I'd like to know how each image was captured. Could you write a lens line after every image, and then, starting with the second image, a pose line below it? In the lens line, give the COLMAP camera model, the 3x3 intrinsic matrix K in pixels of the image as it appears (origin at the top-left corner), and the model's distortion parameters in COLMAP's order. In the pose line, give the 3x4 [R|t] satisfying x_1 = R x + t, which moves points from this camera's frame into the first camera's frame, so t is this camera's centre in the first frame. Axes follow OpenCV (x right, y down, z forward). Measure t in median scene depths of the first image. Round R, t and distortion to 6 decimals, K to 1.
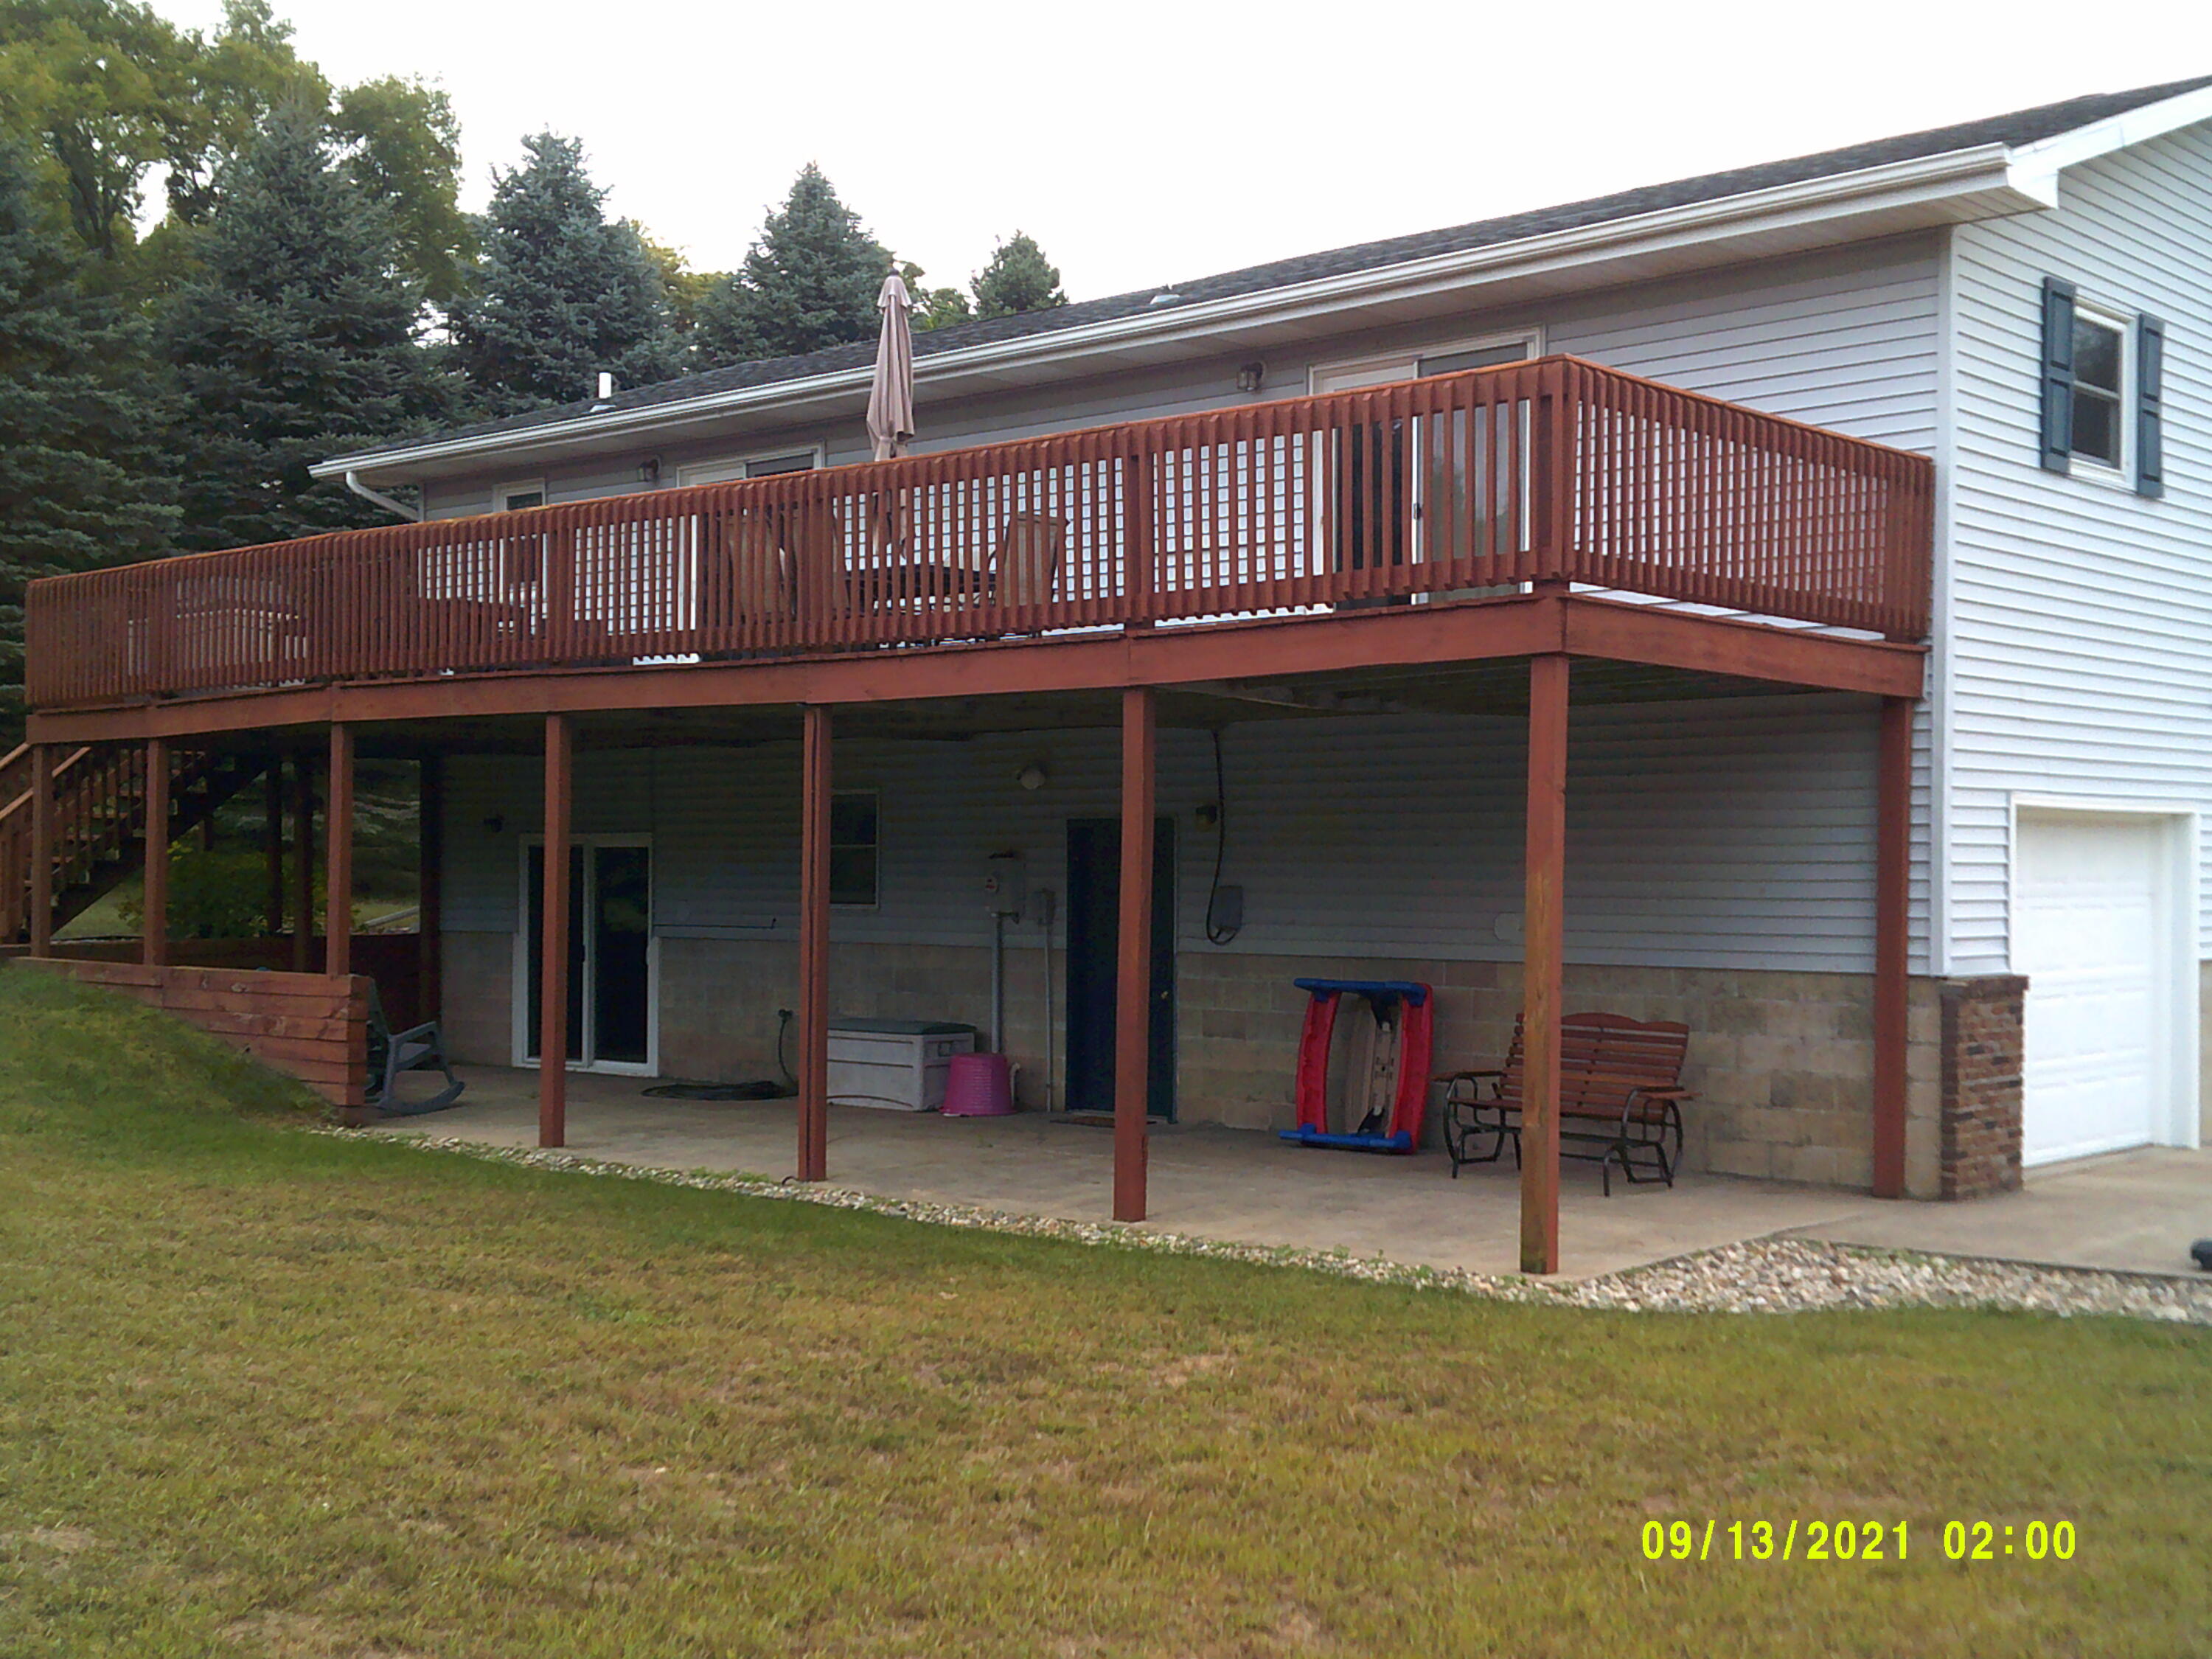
lens RADIAL K [[2691.8, 0, 1103.9], [0, 2691.8, 895.1], [0, 0, 1]] dist [0.196619, -0.444335]
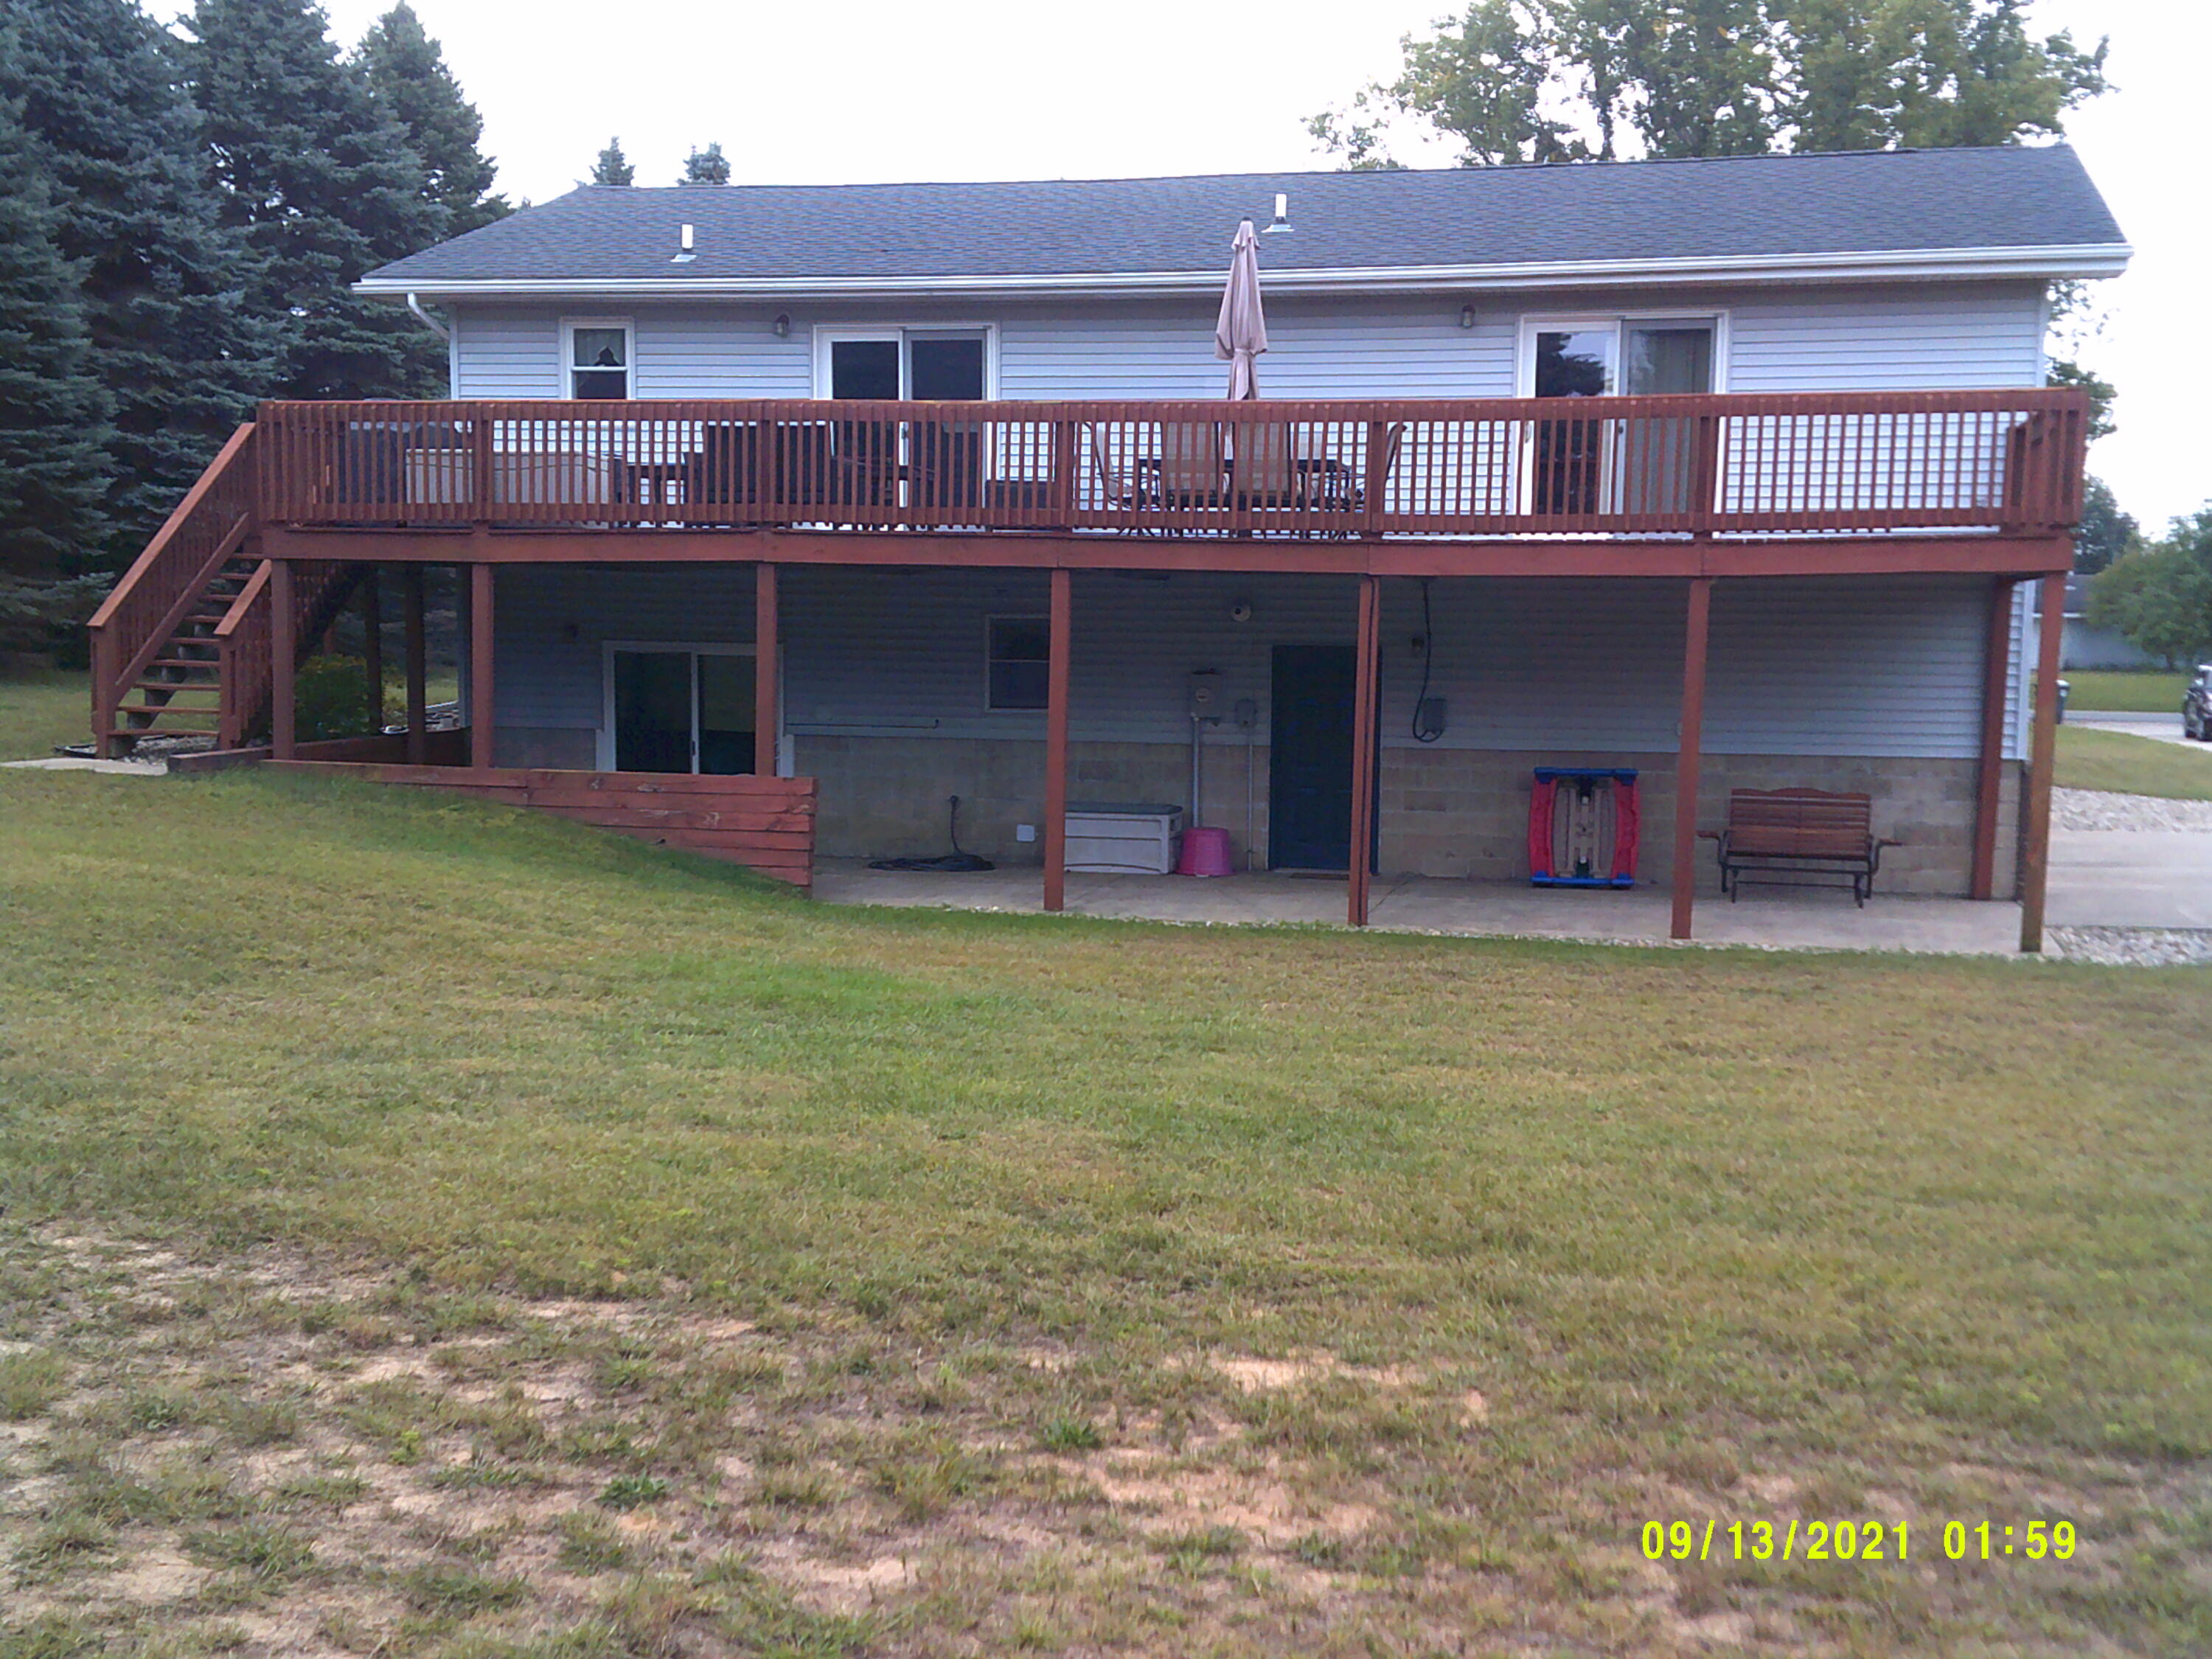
lens RADIAL K [[2691.8, 0, 1103.9], [0, 2691.8, 895.1], [0, 0, 1]] dist [0.196619, -0.444335]
pose [[0.863898, -0.047253, 0.501445, -0.778348], [-0.003524, 0.994998, 0.099833, -0.039664], [-0.503654, -0.088012, 0.859411, -0.086499]]
